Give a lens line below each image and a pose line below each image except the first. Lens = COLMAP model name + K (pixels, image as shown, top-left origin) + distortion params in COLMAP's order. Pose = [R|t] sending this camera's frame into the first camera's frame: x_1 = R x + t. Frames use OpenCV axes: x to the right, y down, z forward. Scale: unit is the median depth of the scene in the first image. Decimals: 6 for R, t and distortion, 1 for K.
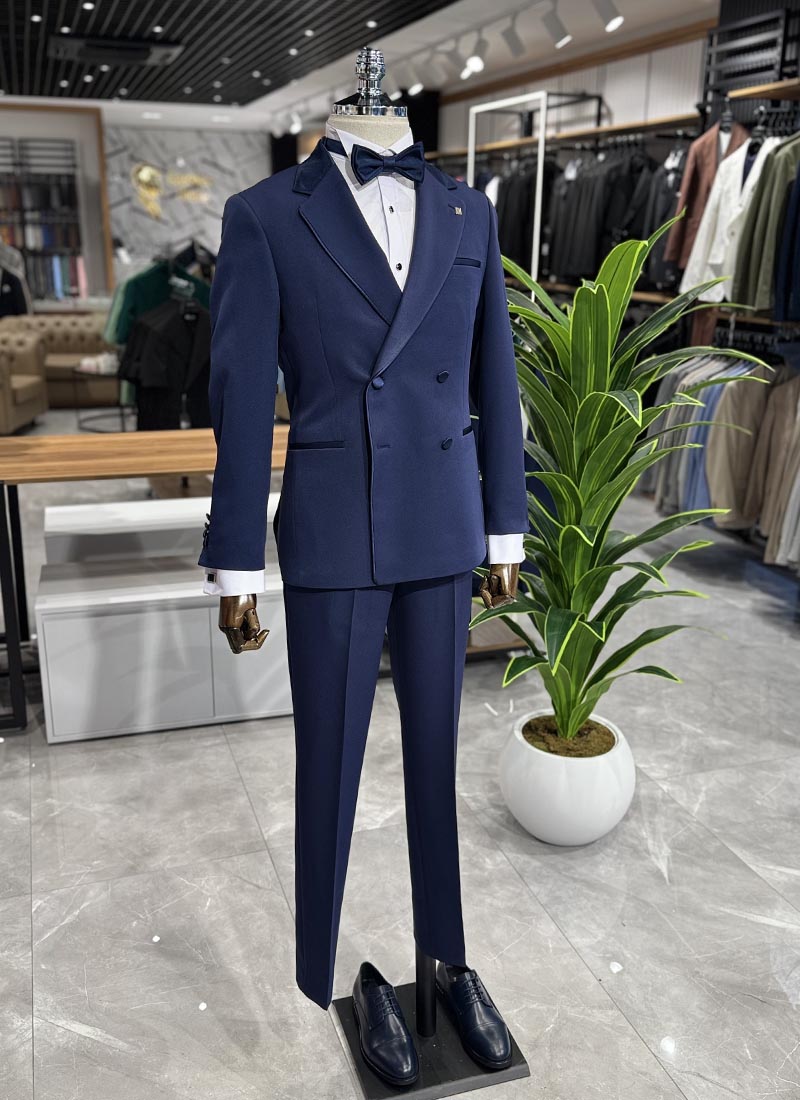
lens RADIAL K [[1073.6, 0, 399.6], [0, 1073.6, 571.8], [0, 0, 1]] dist [0.122958, -0.293939]
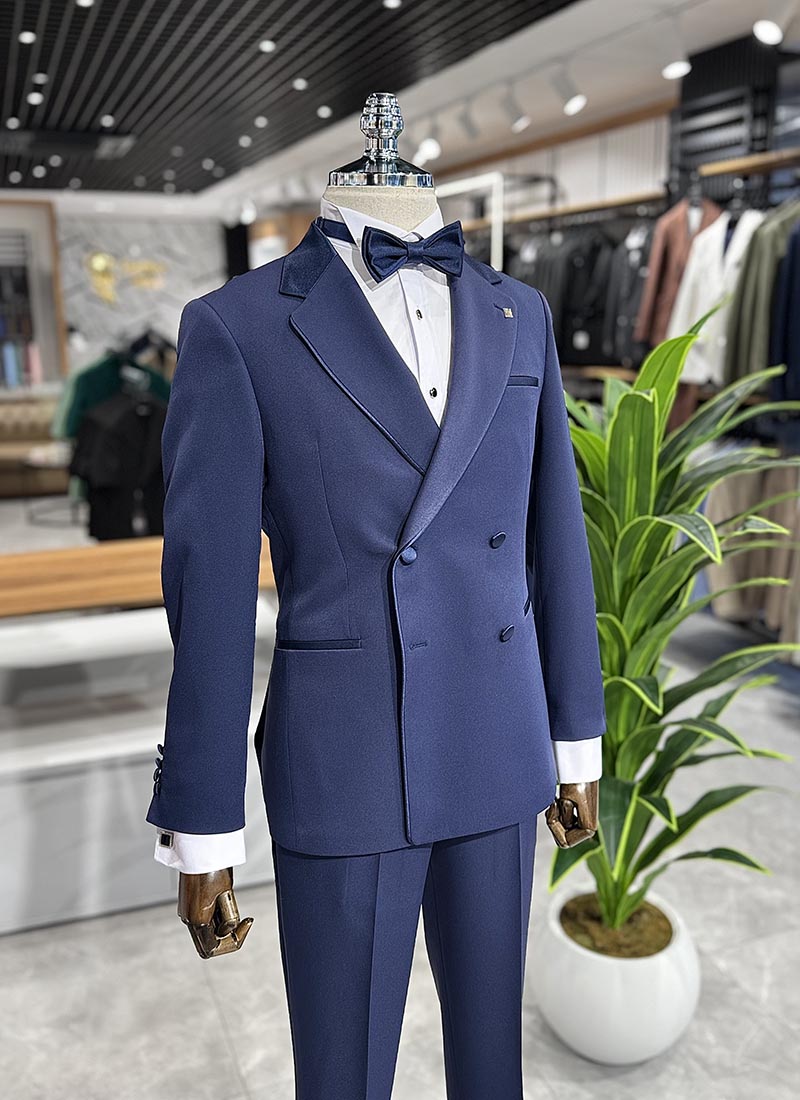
lens RADIAL K [[1063.1, 0, 400.3], [0, 1063.1, 525.3], [0, 0, 1]] dist [0.003334, -0.018861]
pose [[0.998520, -0.032744, 0.043415, -0.017886], [0.037026, 0.994114, -0.101812, -0.042141], [-0.039825, 0.103269, 0.993856, 0.108895]]
